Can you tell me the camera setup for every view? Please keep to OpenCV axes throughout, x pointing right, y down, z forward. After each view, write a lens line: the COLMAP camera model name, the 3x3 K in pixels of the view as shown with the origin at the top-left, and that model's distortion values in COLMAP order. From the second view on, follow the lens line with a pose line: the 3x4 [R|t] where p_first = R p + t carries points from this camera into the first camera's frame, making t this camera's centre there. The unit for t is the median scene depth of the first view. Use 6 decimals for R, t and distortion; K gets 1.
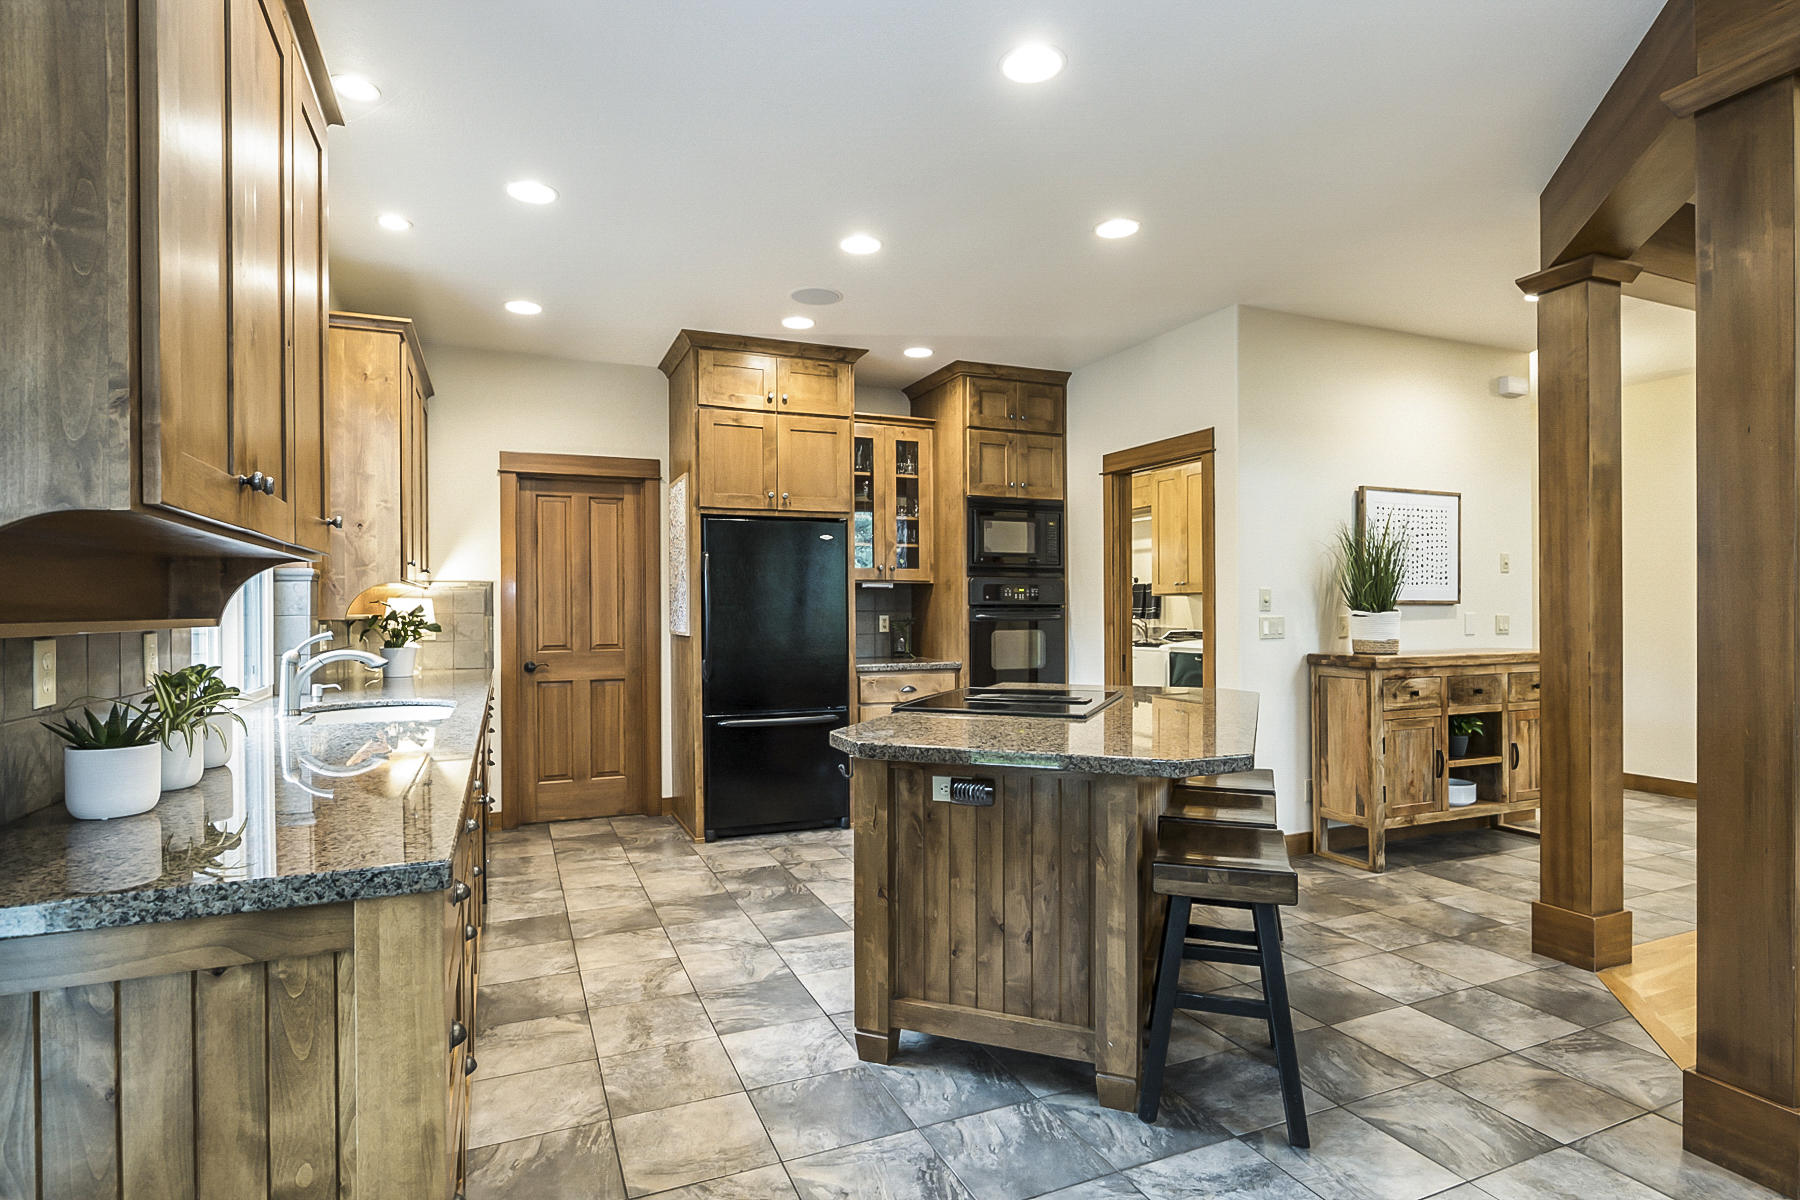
lens RADIAL K [[911.3, 0, 905.1], [0, 911.3, 616.8], [0, 0, 1]] dist [-0.006767, 0.001662]
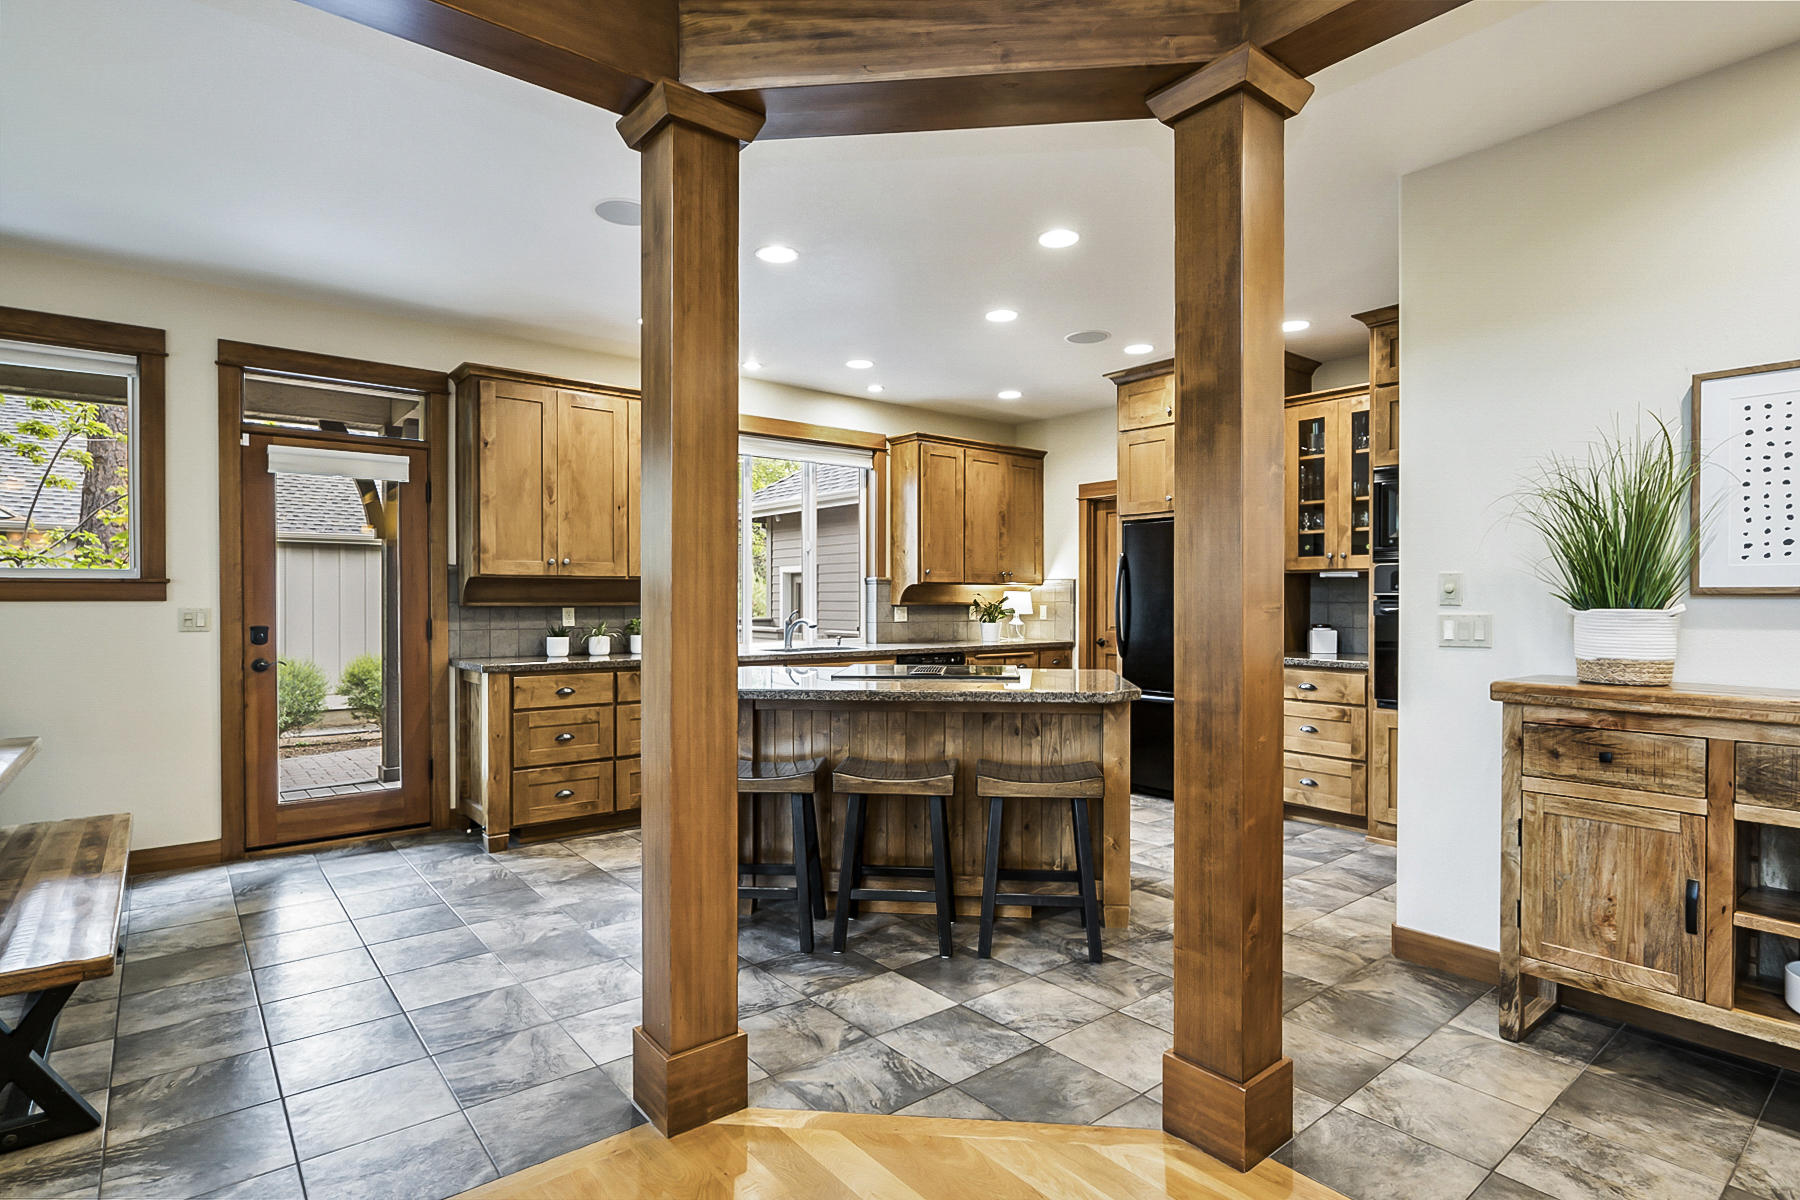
lens RADIAL K [[911.3, 0, 901.1], [0, 911.3, 601.1], [0, 0, 1]] dist [-0.006767, 0.001662]
pose [[0.269780, 0.005408, -0.962907, 0.918062], [-0.010101, 0.999945, 0.002786, -0.007076], [0.962869, 0.008974, 0.269819, 0.414326]]
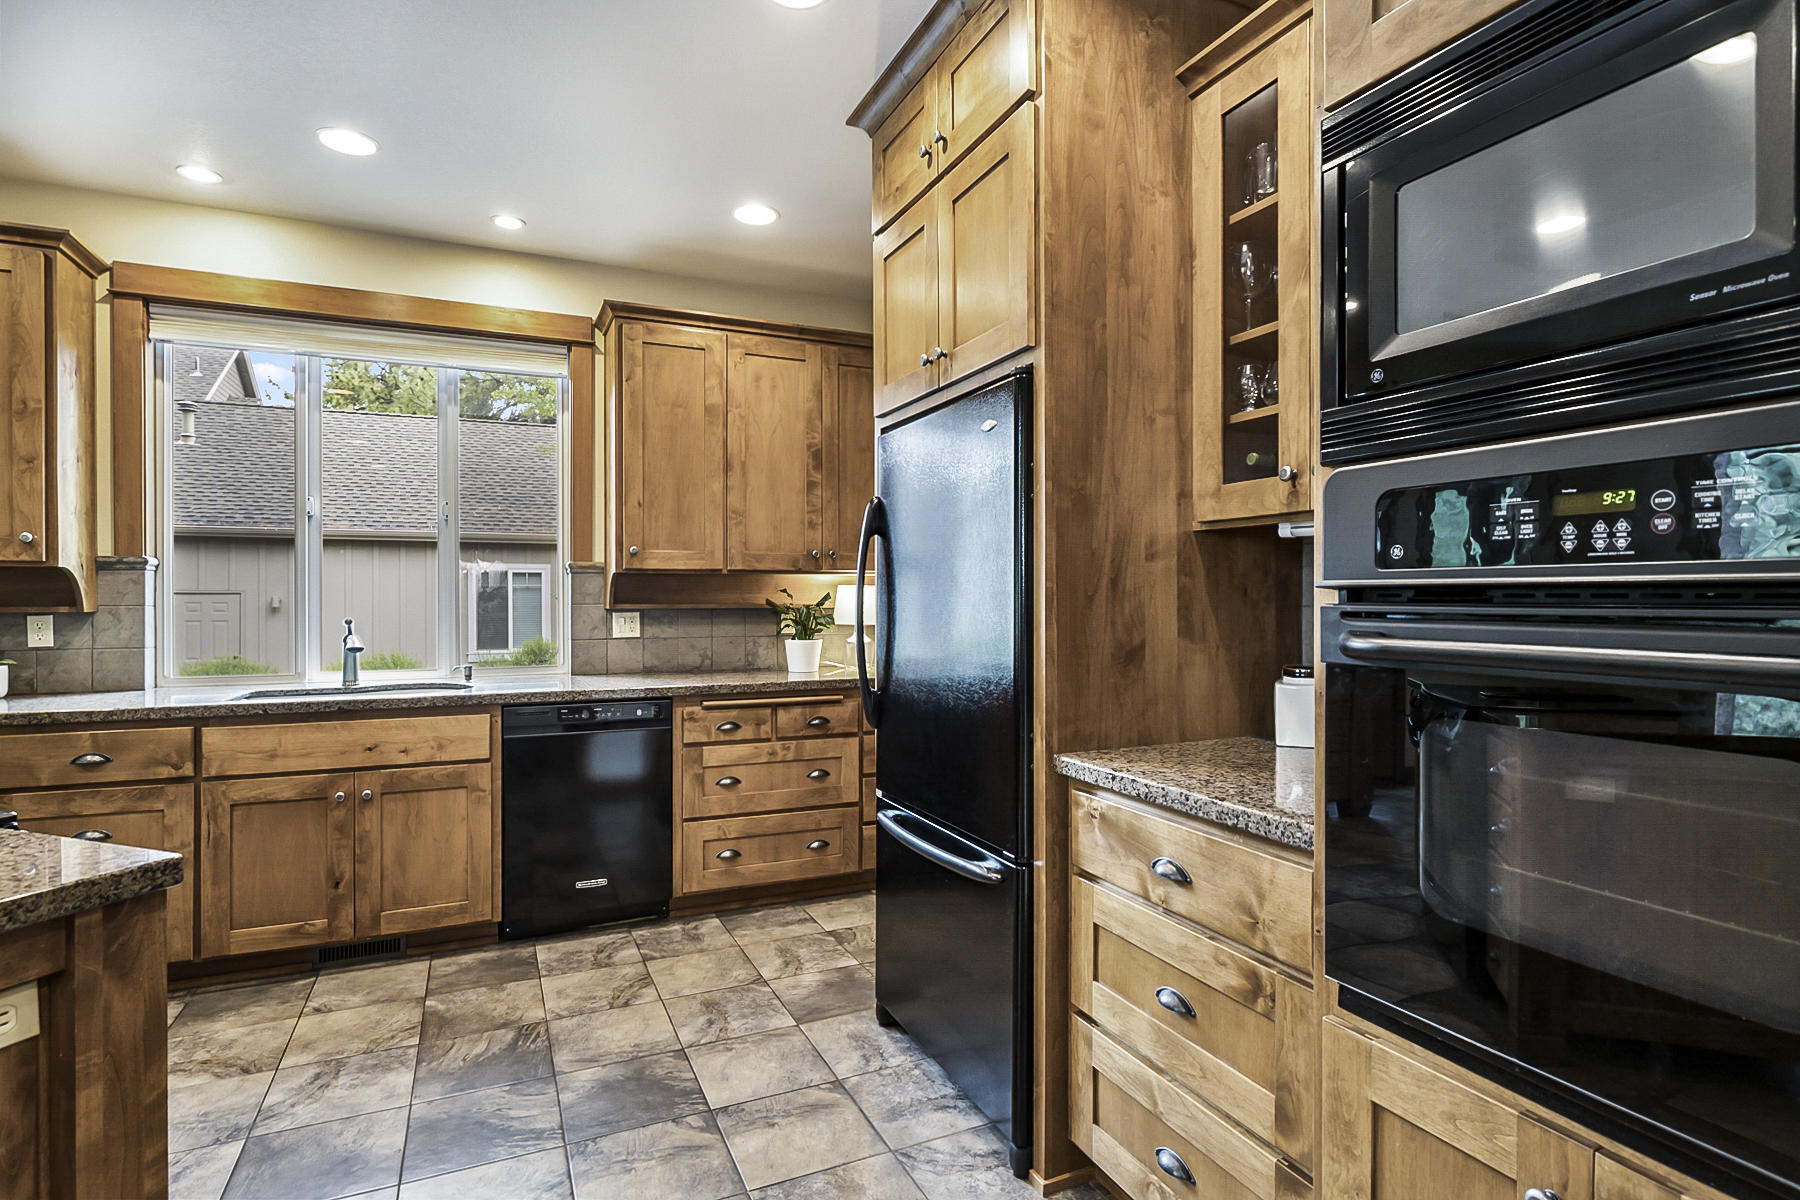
lens RADIAL K [[911.3, 0, 893.8], [0, 911.3, 596.6], [0, 0, 1]] dist [-0.006767, 0.001662]
pose [[0.026316, 0.004382, -0.999644, 0.356729], [-0.006205, 0.999972, 0.004220, -0.013436], [0.999634, 0.006091, 0.026342, 1.054458]]
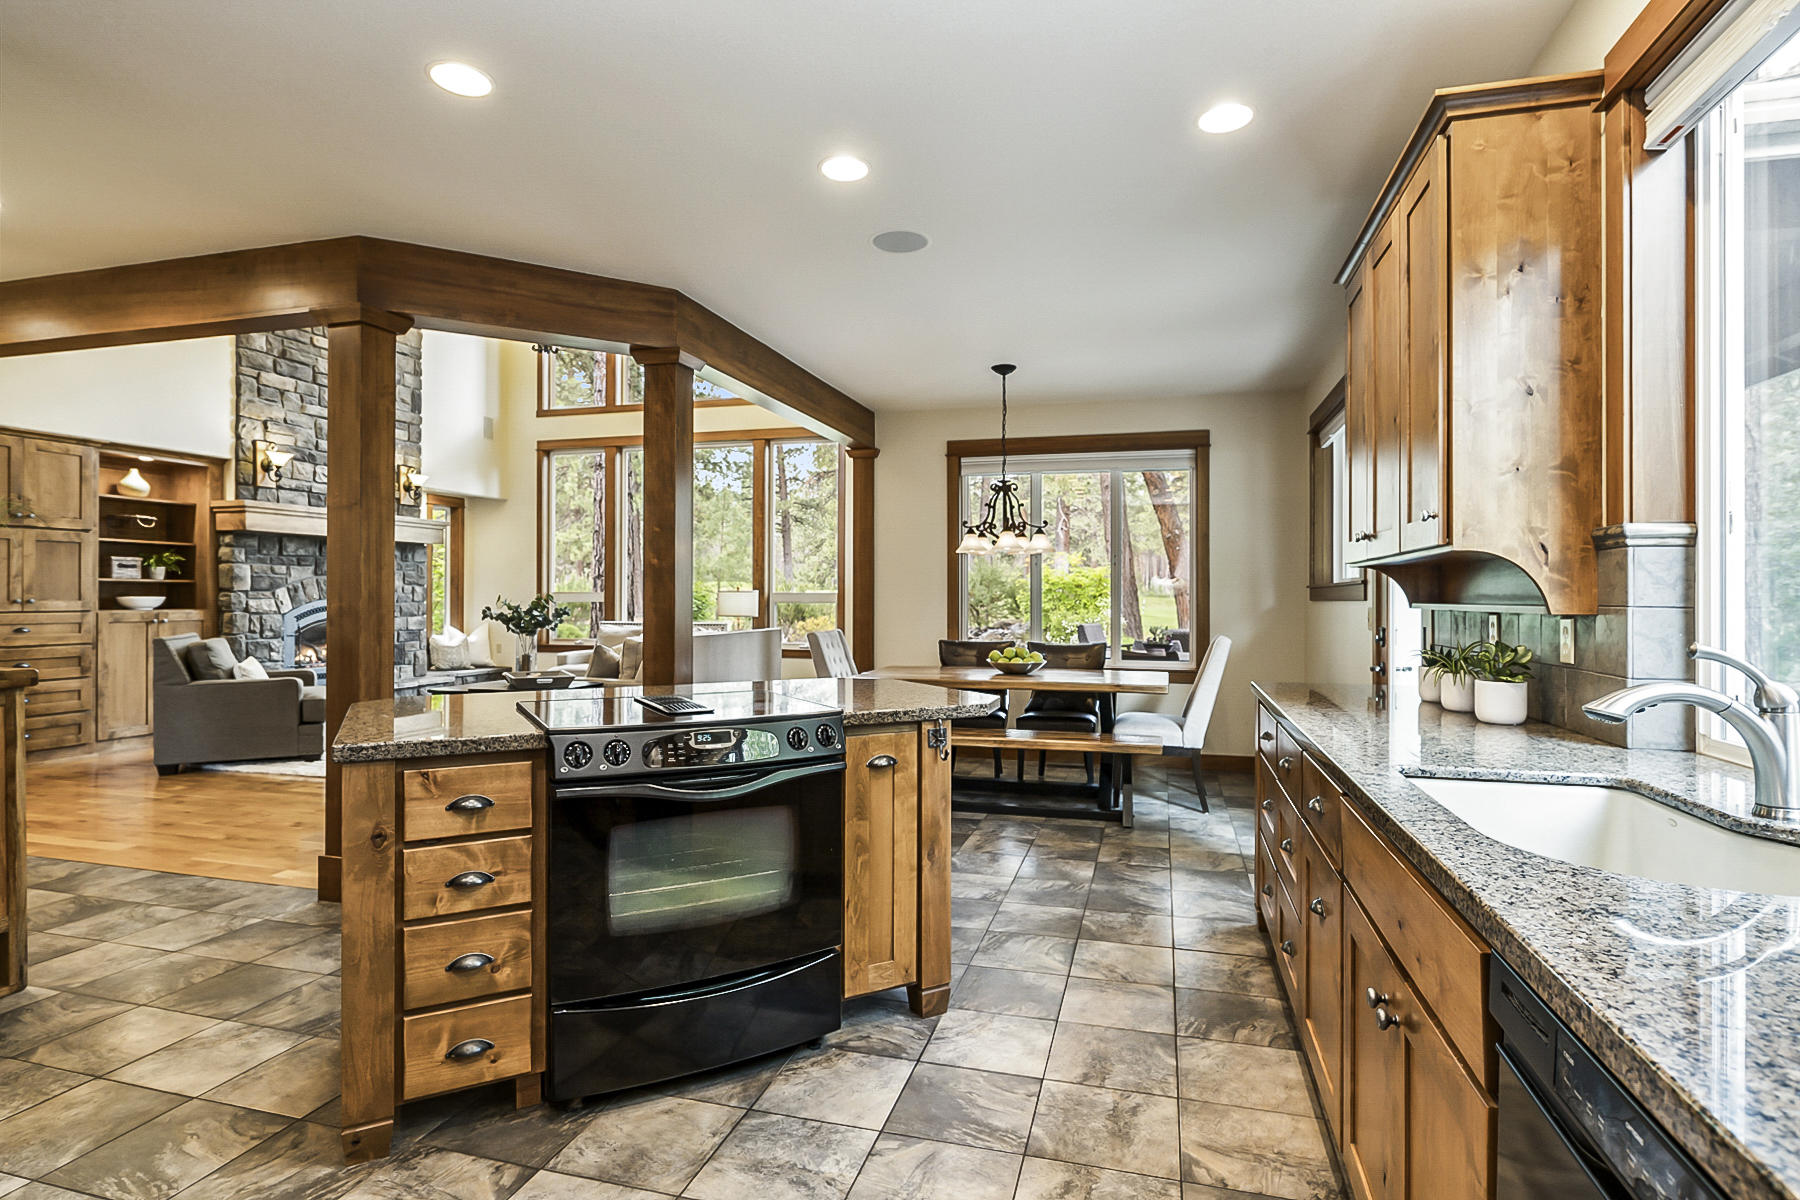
lens RADIAL K [[911.3, 0, 908.6], [0, 911.3, 593.7], [0, 0, 1]] dist [-0.006767, 0.001662]
pose [[-0.775125, 0.005282, 0.631786, -0.385001], [0.006699, 0.999978, -0.000142, -0.007103], [-0.631772, 0.004122, -0.775143, 1.022049]]
